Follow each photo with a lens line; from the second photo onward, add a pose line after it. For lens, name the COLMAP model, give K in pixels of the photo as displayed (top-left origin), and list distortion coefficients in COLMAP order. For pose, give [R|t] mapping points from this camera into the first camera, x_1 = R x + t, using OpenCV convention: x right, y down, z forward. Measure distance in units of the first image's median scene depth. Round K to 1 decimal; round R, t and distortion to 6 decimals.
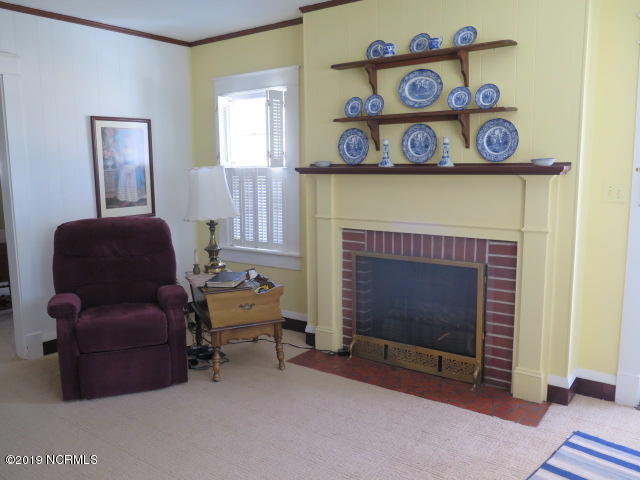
lens RADIAL K [[542.0, 0, 324.4], [0, 542.0, 239.7], [0, 0, 1]] dist [-0.015539, 0.000882]
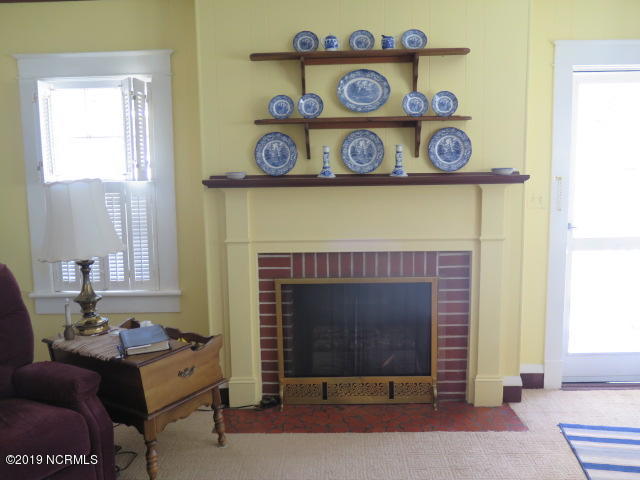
lens RADIAL K [[542.0, 0, 318.9], [0, 542.0, 239.8], [0, 0, 1]] dist [-0.015539, 0.000882]
pose [[0.820599, -0.071295, 0.567040, -0.394077], [0.087154, 0.996194, -0.000872, -0.036265], [-0.564820, 0.050136, 0.823690, 0.298323]]
